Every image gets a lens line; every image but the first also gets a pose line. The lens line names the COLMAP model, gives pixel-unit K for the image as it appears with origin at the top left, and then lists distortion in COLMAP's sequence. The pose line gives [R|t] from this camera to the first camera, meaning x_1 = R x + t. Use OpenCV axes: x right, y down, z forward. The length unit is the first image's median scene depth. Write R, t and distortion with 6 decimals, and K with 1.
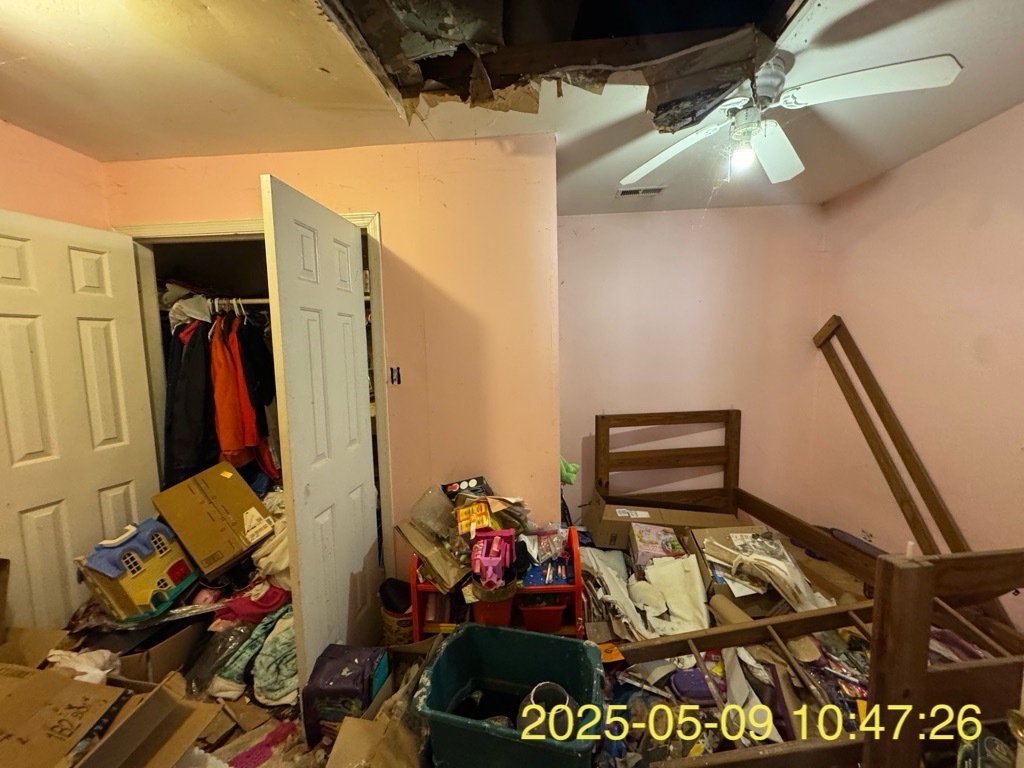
lens RADIAL K [[406.1, 0, 511.7], [0, 406.1, 383.1], [0, 0, 1]] dist [-0.001902, 0.001173]
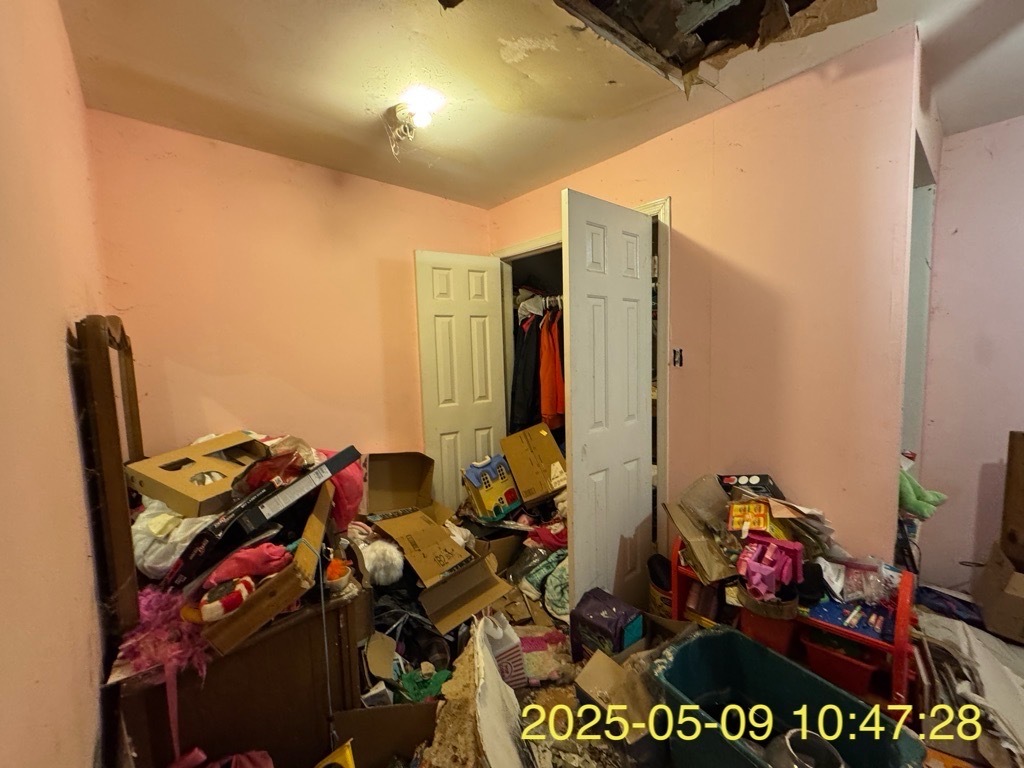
lens RADIAL K [[406.1, 0, 513.8], [0, 406.1, 382.7], [0, 0, 1]] dist [-0.001902, 0.001173]
pose [[0.724512, 0.059499, -0.686689, 0.124198], [-0.048824, 0.998195, 0.034977, 0.030630], [0.687530, 0.008186, 0.726110, -0.004771]]
